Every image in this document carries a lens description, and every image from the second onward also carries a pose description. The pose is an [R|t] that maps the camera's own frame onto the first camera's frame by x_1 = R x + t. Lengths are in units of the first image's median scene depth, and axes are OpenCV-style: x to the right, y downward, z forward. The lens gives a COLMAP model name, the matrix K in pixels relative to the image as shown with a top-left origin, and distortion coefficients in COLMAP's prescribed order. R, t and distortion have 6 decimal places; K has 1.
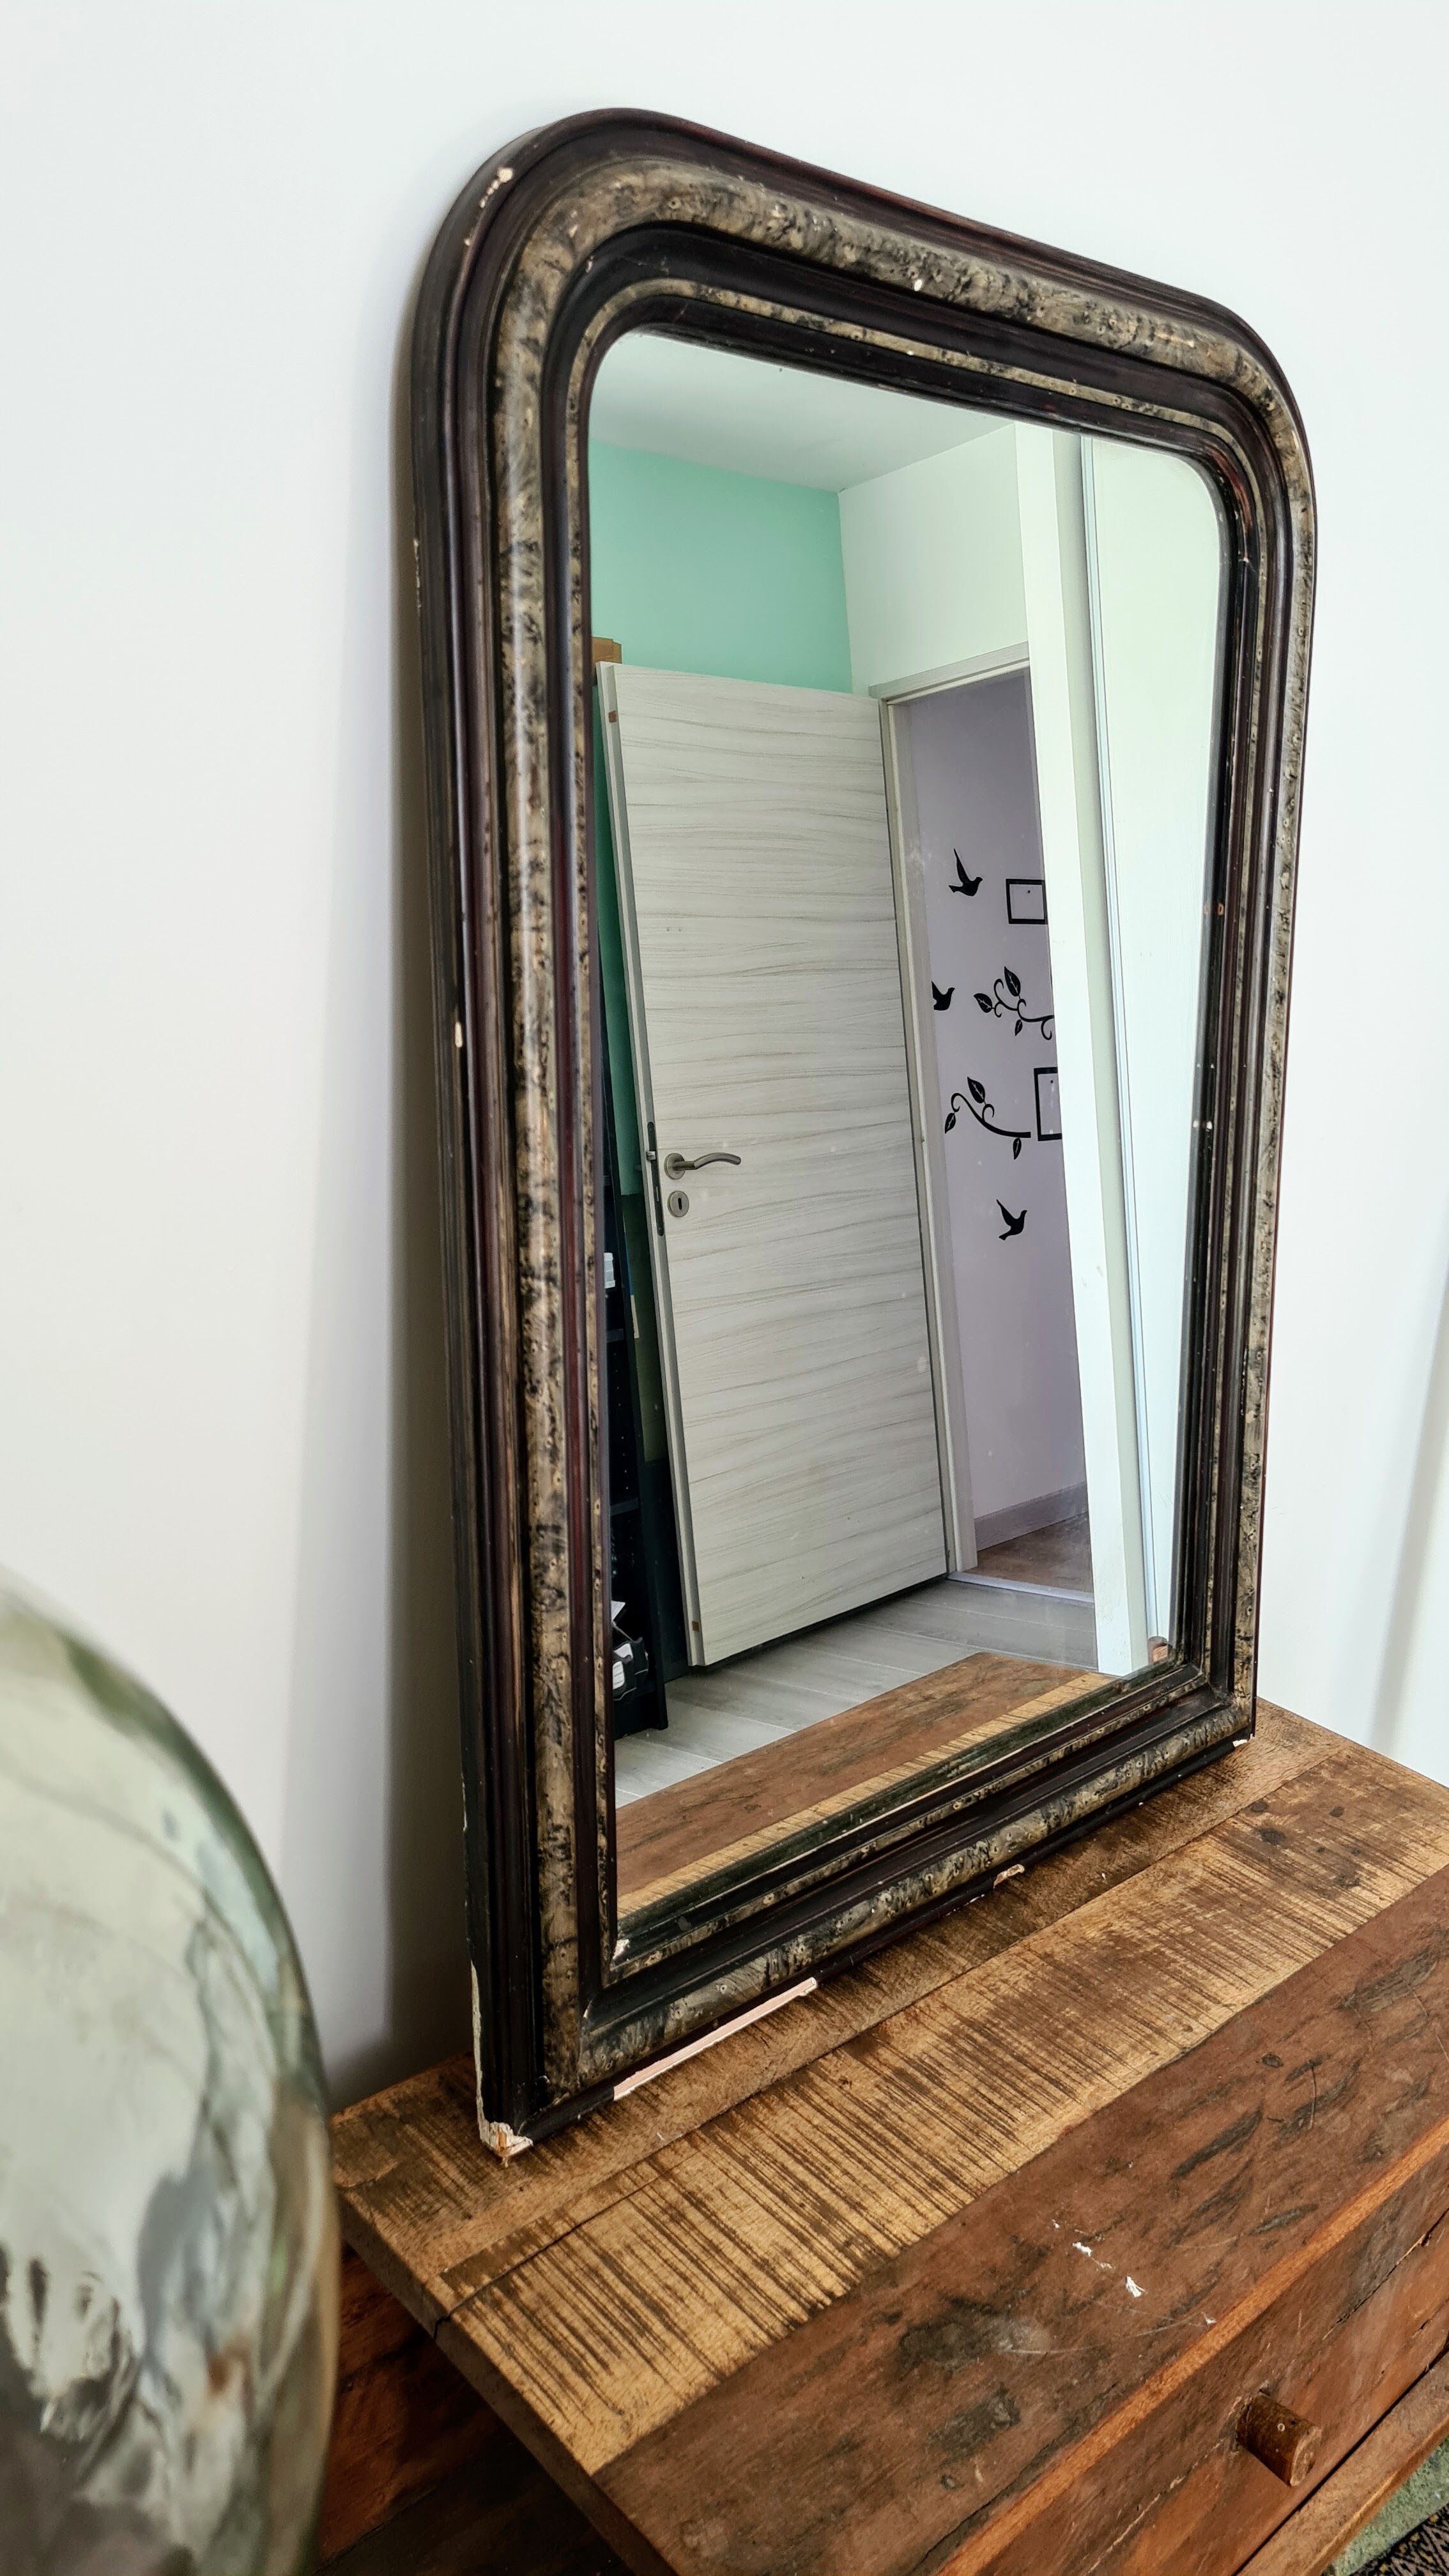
lens RADIAL K [[1898.3, 0, 720.2], [0, 1898.3, 1263.4], [0, 0, 1]] dist [0.044001, -0.033302]
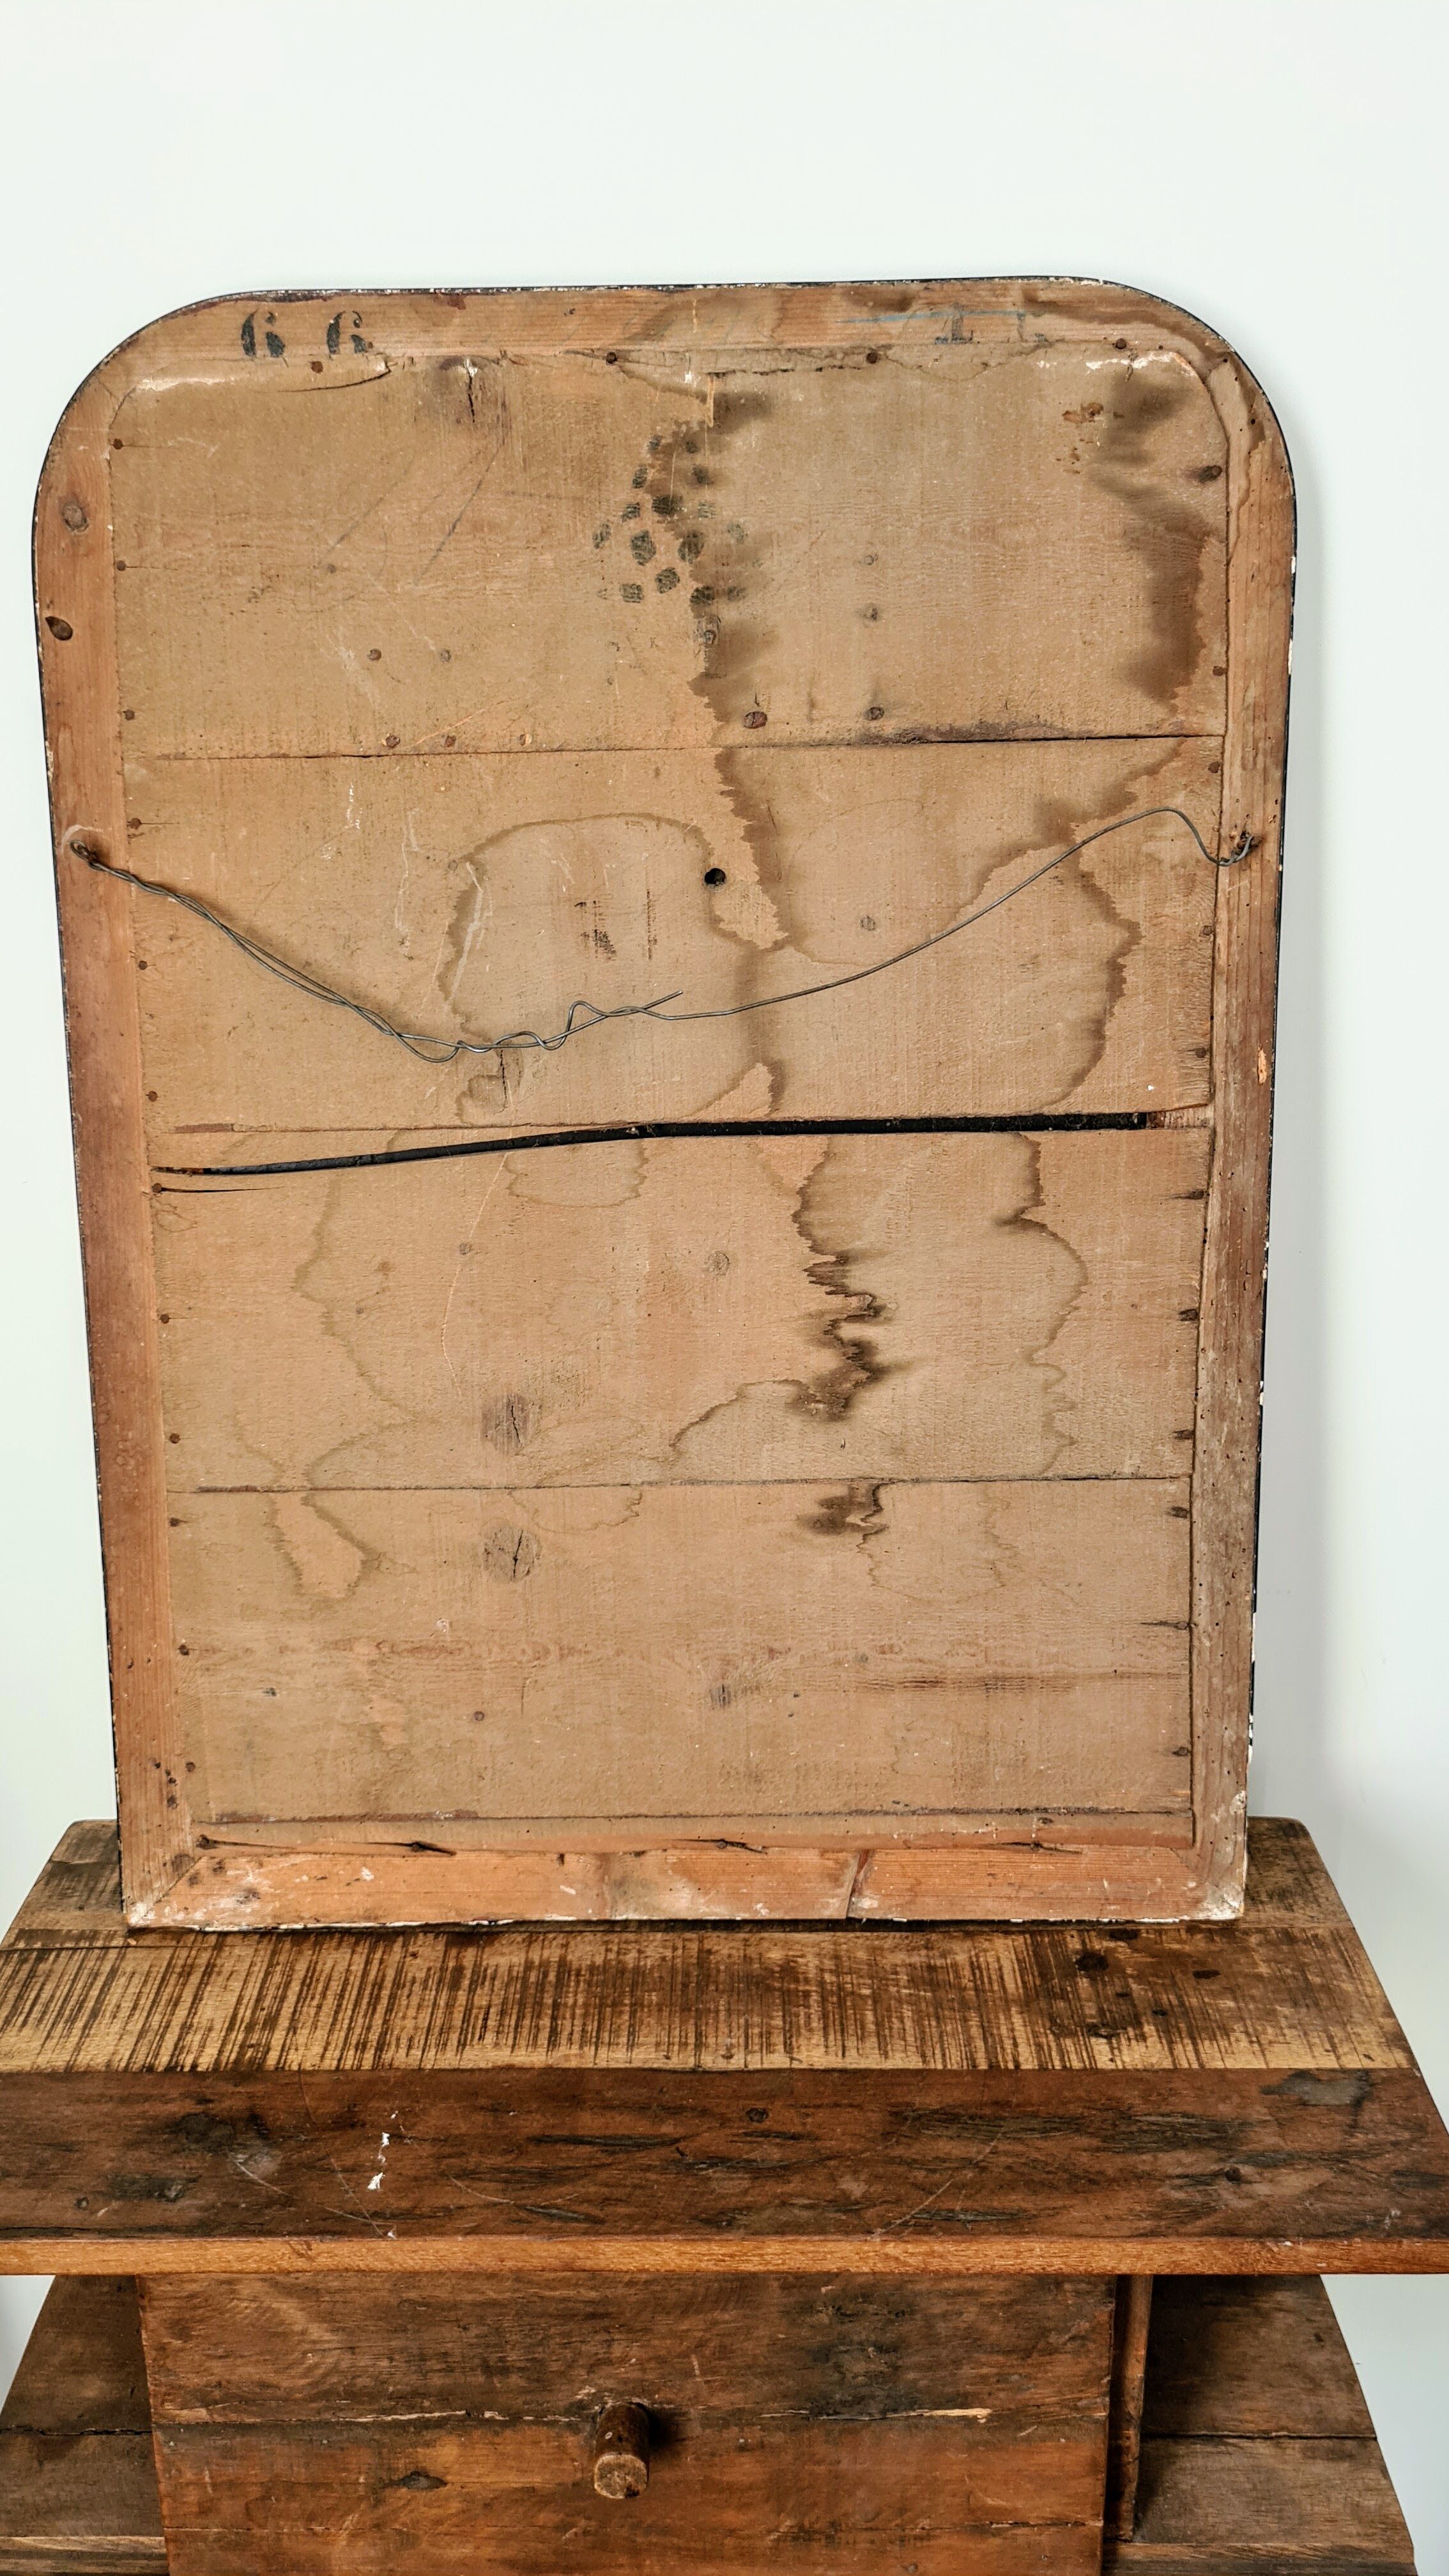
lens RADIAL K [[1898.3, 0, 706.5], [0, 1898.3, 1313.9], [0, 0, 1]] dist [0.044001, -0.033302]
pose [[0.723229, 0.142273, -0.675795, 0.850352], [-0.119809, 0.989560, 0.080110, -0.058277], [0.680137, 0.023029, 0.732724, 0.259446]]
